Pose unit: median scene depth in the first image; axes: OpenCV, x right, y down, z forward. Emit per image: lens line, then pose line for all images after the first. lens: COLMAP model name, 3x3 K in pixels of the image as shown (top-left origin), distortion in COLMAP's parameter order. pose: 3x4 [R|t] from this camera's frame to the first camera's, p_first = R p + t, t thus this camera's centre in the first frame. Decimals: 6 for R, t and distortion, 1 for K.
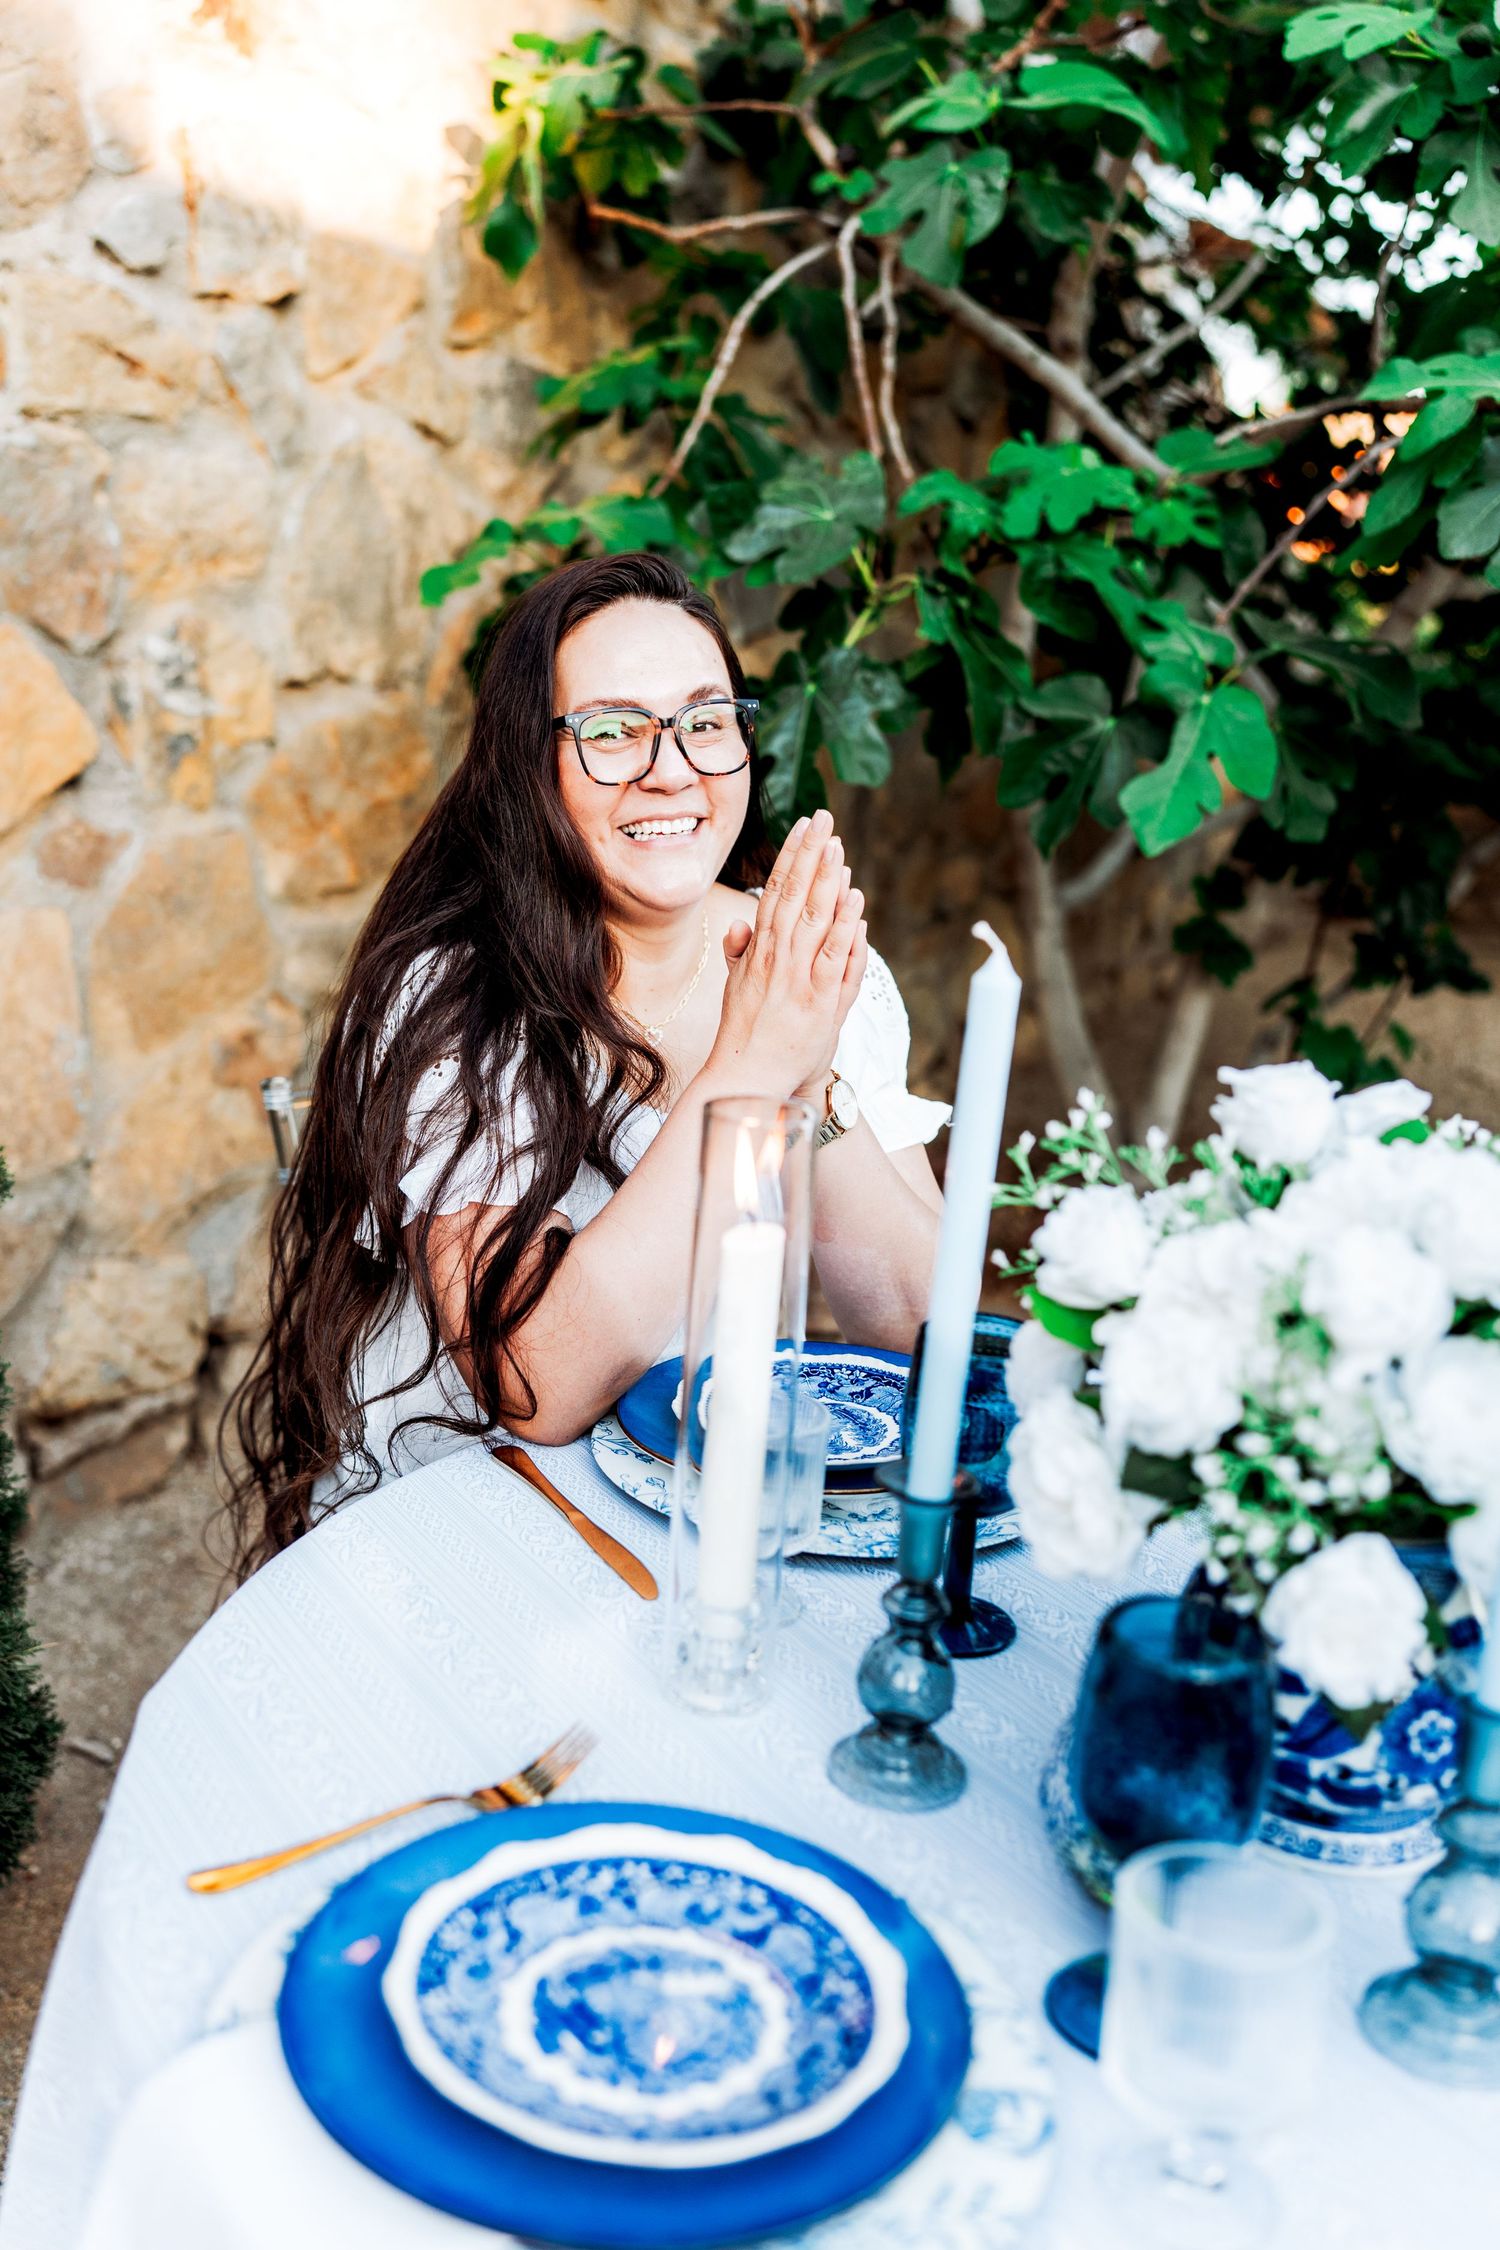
lens RADIAL K [[2169.1, 0, 736.3], [0, 2169.1, 1128.2], [0, 0, 1]] dist [0.066382, -0.030465]
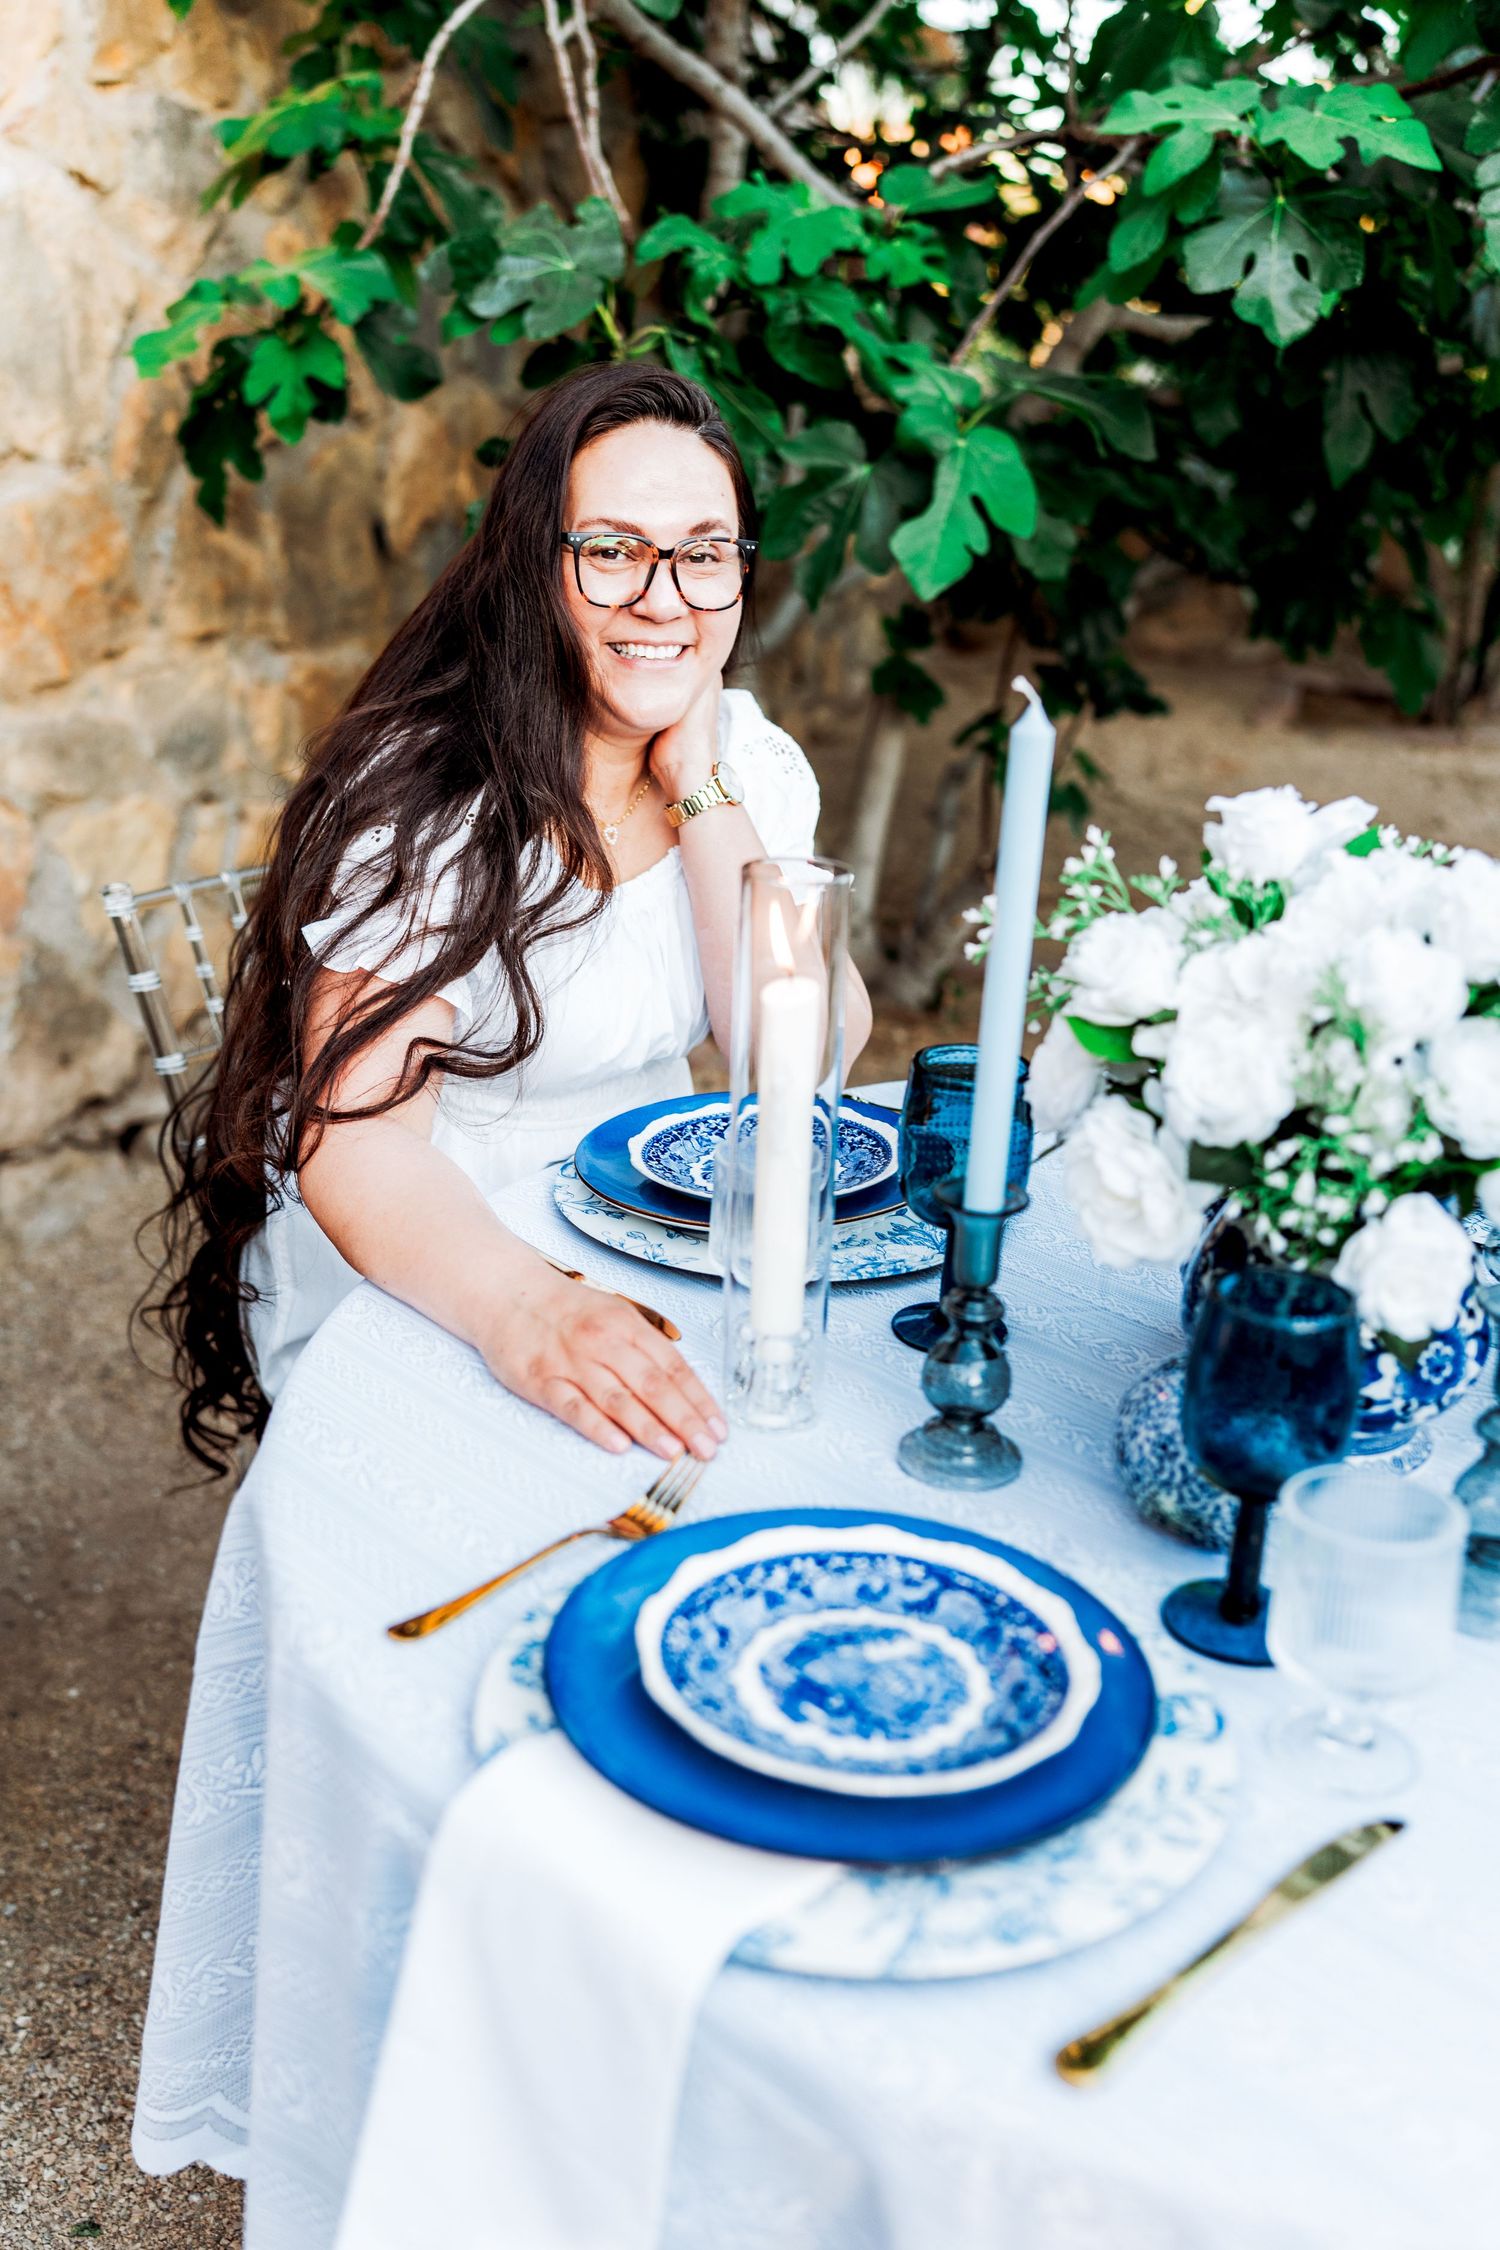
lens RADIAL K [[2169.1, 0, 736.3], [0, 2169.1, 1128.2], [0, 0, 1]] dist [0.066382, -0.030465]
pose [[0.979187, -0.102334, 0.175271, -0.104566], [0.082600, 0.989759, 0.116422, -0.004712], [-0.185390, -0.099521, 0.977613, -0.021578]]
